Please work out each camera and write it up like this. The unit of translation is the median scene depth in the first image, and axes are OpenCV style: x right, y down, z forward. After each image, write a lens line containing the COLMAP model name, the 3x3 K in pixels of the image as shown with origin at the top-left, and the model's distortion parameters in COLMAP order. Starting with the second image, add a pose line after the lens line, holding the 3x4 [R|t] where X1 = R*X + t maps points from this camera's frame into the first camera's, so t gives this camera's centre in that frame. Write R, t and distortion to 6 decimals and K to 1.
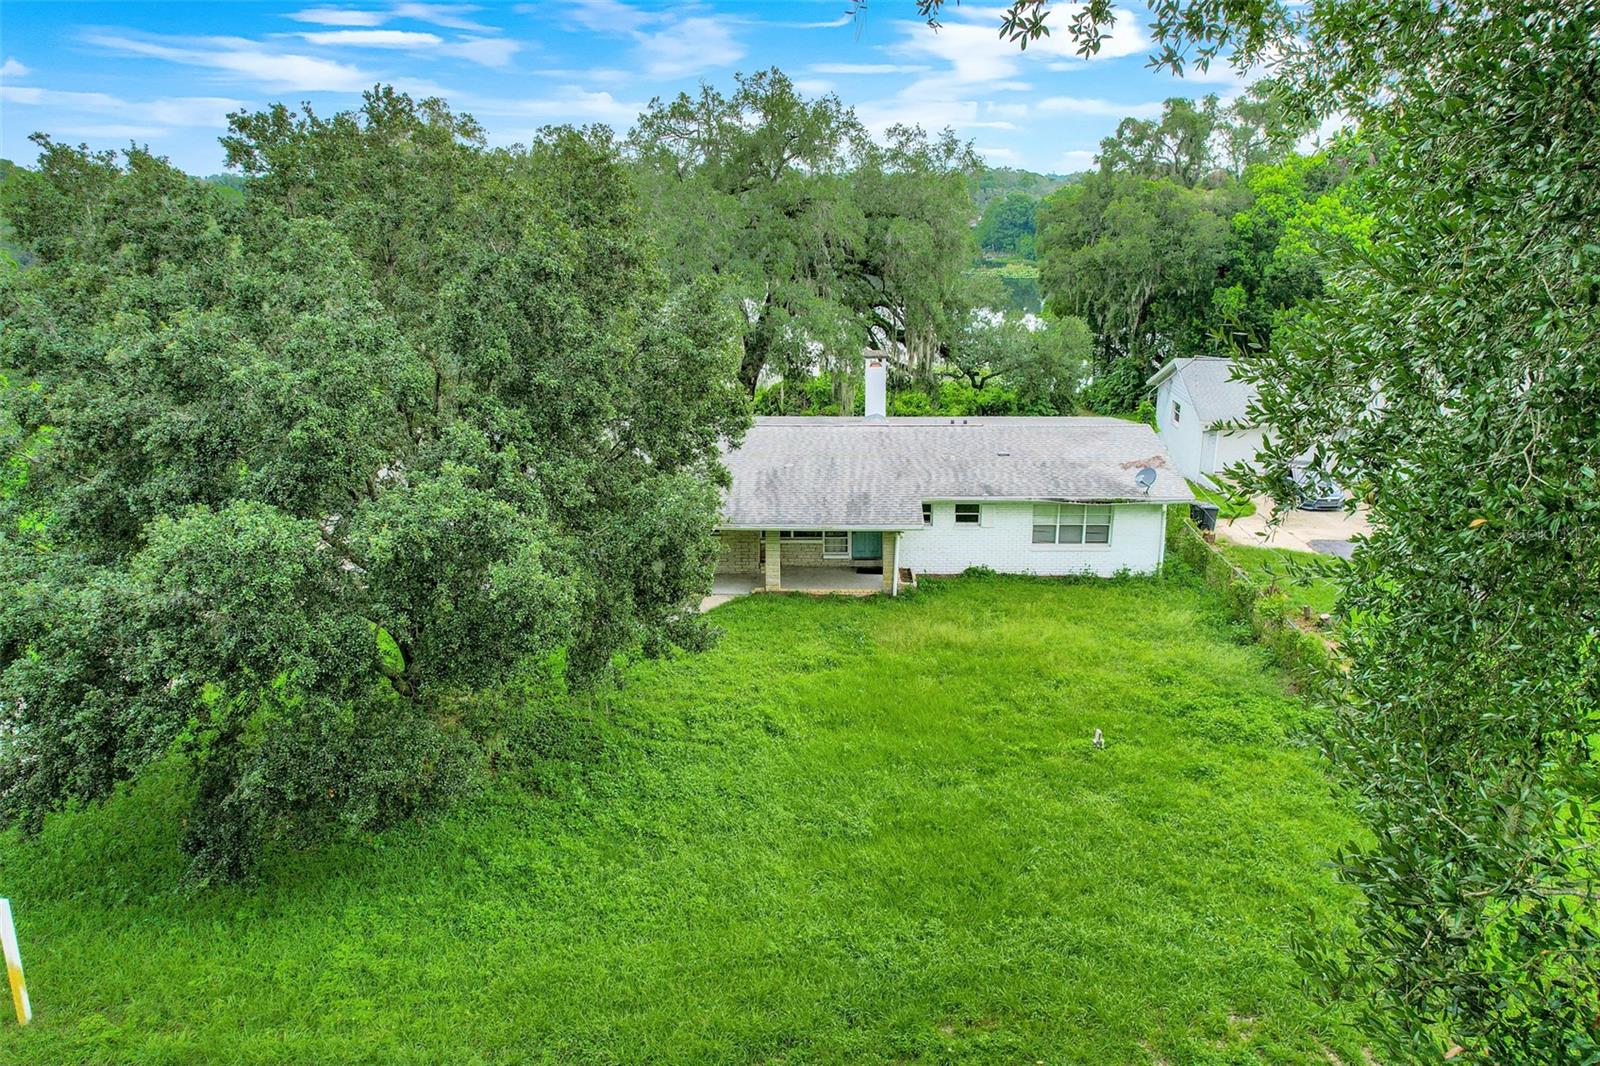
lens RADIAL K [[1046.9, 0, 800.0], [0, 1046.9, 533.0], [0, 0, 1]] dist [-0.087571, 0.079512]
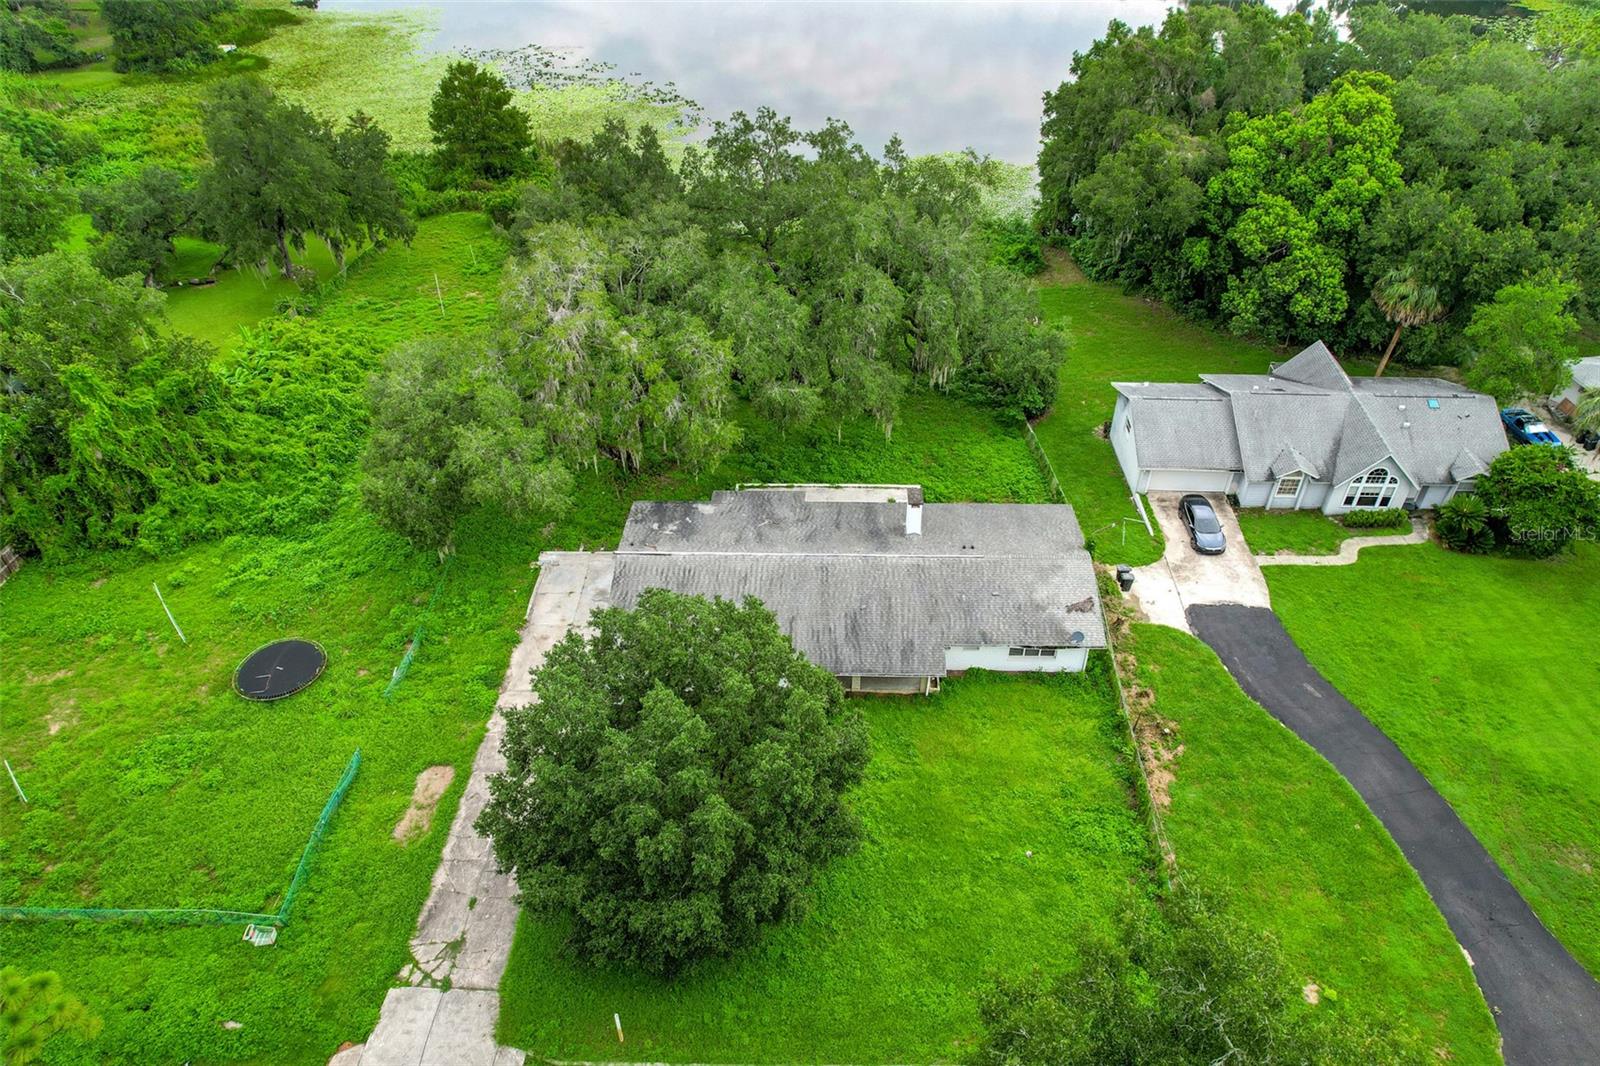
lens RADIAL K [[1046.9, 0, 800.0], [0, 1046.9, 533.0], [0, 0, 1]] dist [-0.087571, 0.079512]
pose [[0.999791, -0.015705, 0.013113, -0.160576], [0.009407, 0.921999, 0.387078, -1.013384], [-0.018169, -0.386874, 0.921954, -0.563206]]
